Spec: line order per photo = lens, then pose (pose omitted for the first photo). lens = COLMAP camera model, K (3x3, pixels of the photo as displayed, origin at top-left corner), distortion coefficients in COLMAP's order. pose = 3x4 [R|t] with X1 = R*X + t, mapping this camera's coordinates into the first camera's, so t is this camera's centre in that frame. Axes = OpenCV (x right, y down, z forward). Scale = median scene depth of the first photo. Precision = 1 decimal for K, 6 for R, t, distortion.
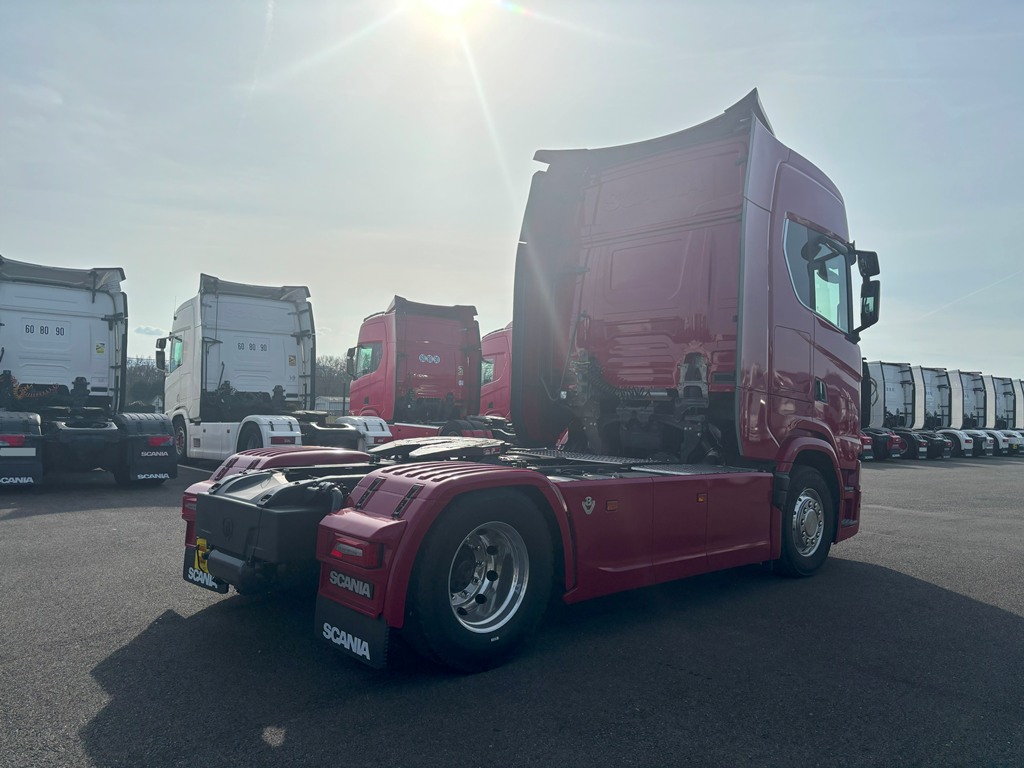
lens RADIAL K [[779.5, 0, 519.4], [0, 779.5, 384.8], [0, 0, 1]] dist [0.070915, -0.072219]
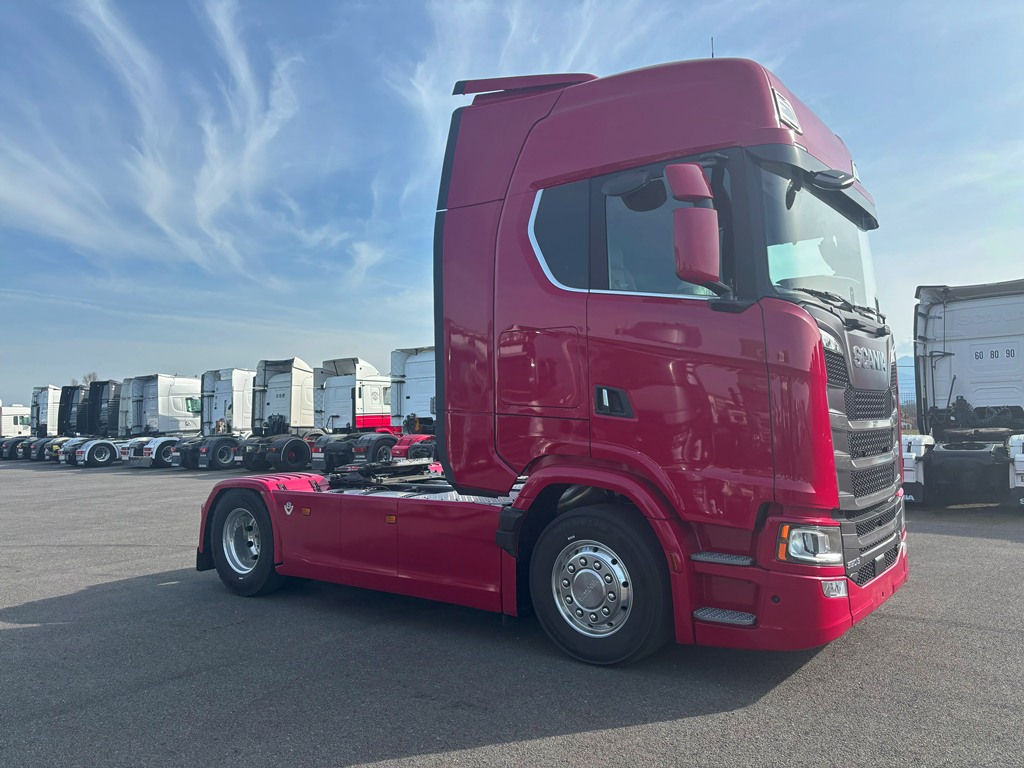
lens RADIAL K [[779.5, 0, 502.6], [0, 779.5, 375.1], [0, 0, 1]] dist [0.070915, -0.072219]
pose [[0.137373, -0.086101, -0.986770, 0.495445], [0.054771, 0.995351, -0.079225, 0.015606], [0.989004, -0.043163, 0.141450, 0.381073]]
